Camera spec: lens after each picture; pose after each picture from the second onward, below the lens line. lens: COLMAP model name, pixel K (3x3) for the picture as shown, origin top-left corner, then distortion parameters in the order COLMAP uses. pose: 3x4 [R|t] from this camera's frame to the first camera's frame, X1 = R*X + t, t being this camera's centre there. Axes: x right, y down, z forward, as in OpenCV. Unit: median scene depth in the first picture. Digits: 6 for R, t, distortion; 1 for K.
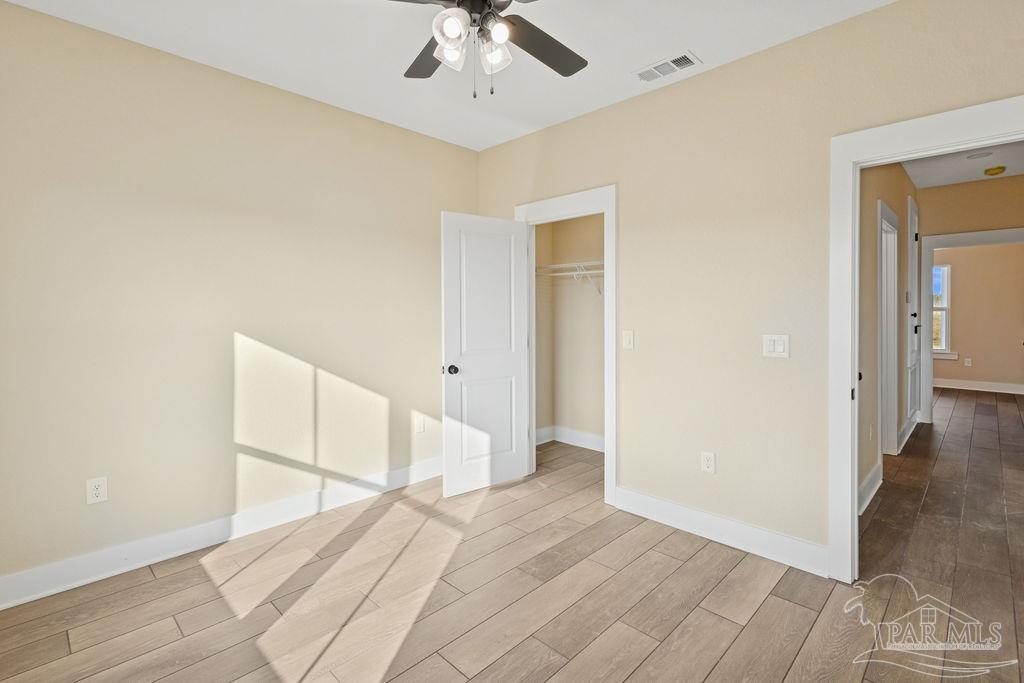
lens RADIAL K [[475.4, 0, 505.8], [0, 475.4, 315.8], [0, 0, 1]] dist [0.002918, -0.000413]
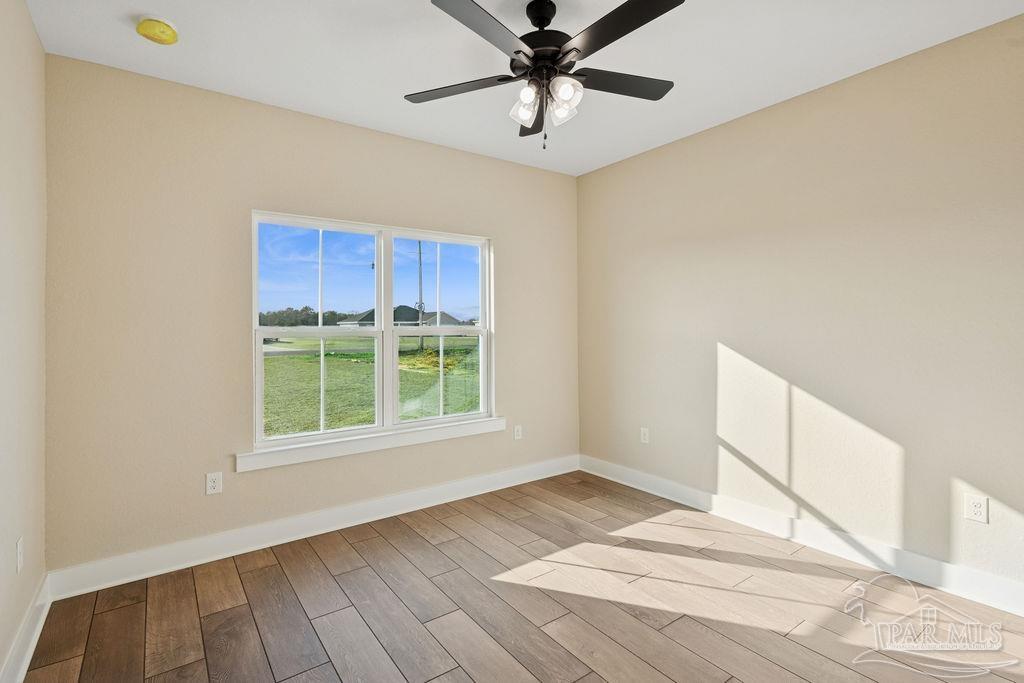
lens RADIAL K [[475.4, 0, 508.6], [0, 475.4, 331.1], [0, 0, 1]] dist [0.002918, -0.000413]
pose [[-0.148762, 0.013060, -0.988787, 0.699116], [-0.003429, 0.999900, 0.013723, -0.008222], [0.988867, 0.005432, -0.148703, 0.680328]]
